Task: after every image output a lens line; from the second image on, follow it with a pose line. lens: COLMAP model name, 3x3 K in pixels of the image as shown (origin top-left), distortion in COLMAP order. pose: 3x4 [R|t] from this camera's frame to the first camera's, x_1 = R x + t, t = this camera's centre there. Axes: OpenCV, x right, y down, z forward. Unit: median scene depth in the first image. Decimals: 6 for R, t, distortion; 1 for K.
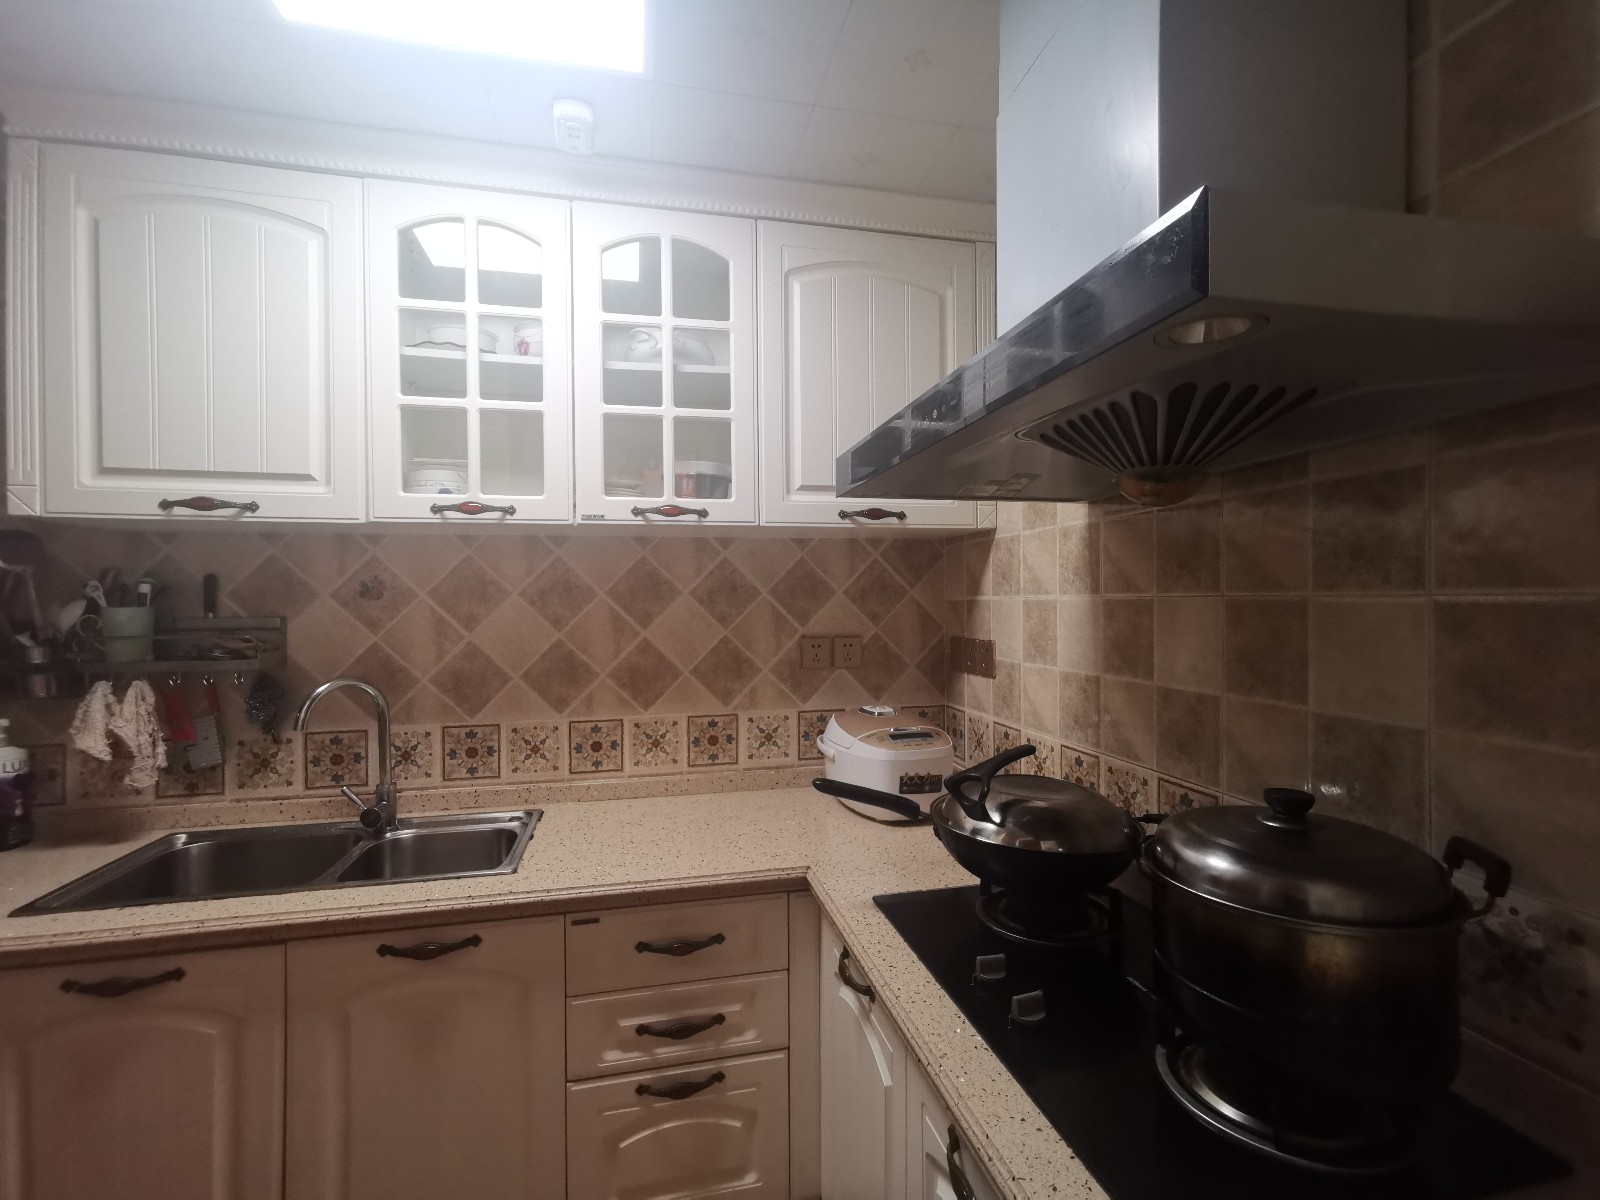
lens RADIAL K [[736.6, 0, 807.1], [0, 736.6, 605.2], [0, 0, 1]] dist [-0.015291, 0.016452]
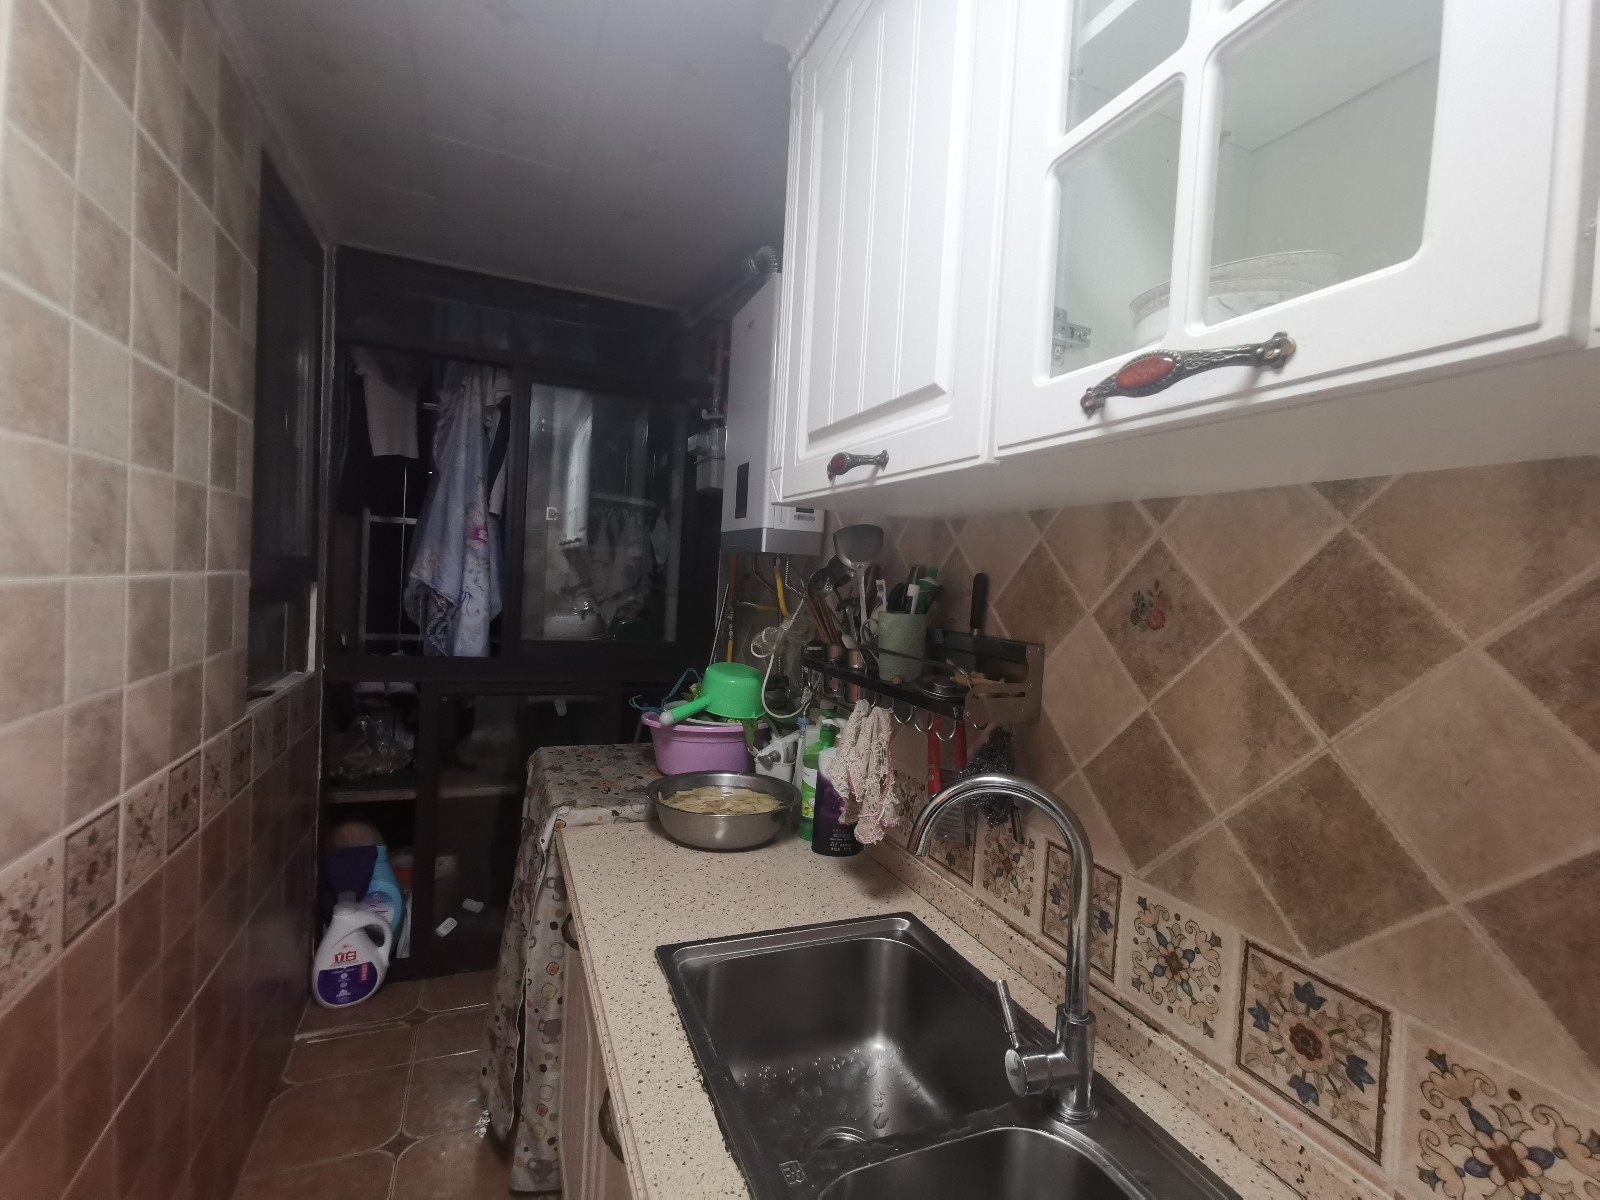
lens RADIAL K [[736.6, 0, 807.1], [0, 736.6, 605.2], [0, 0, 1]] dist [-0.015291, 0.016452]
pose [[0.167111, 0.052503, -0.984539, -0.136577], [-0.064832, 0.997005, 0.042164, -0.030038], [0.983804, 0.056784, 0.170015, 0.693925]]
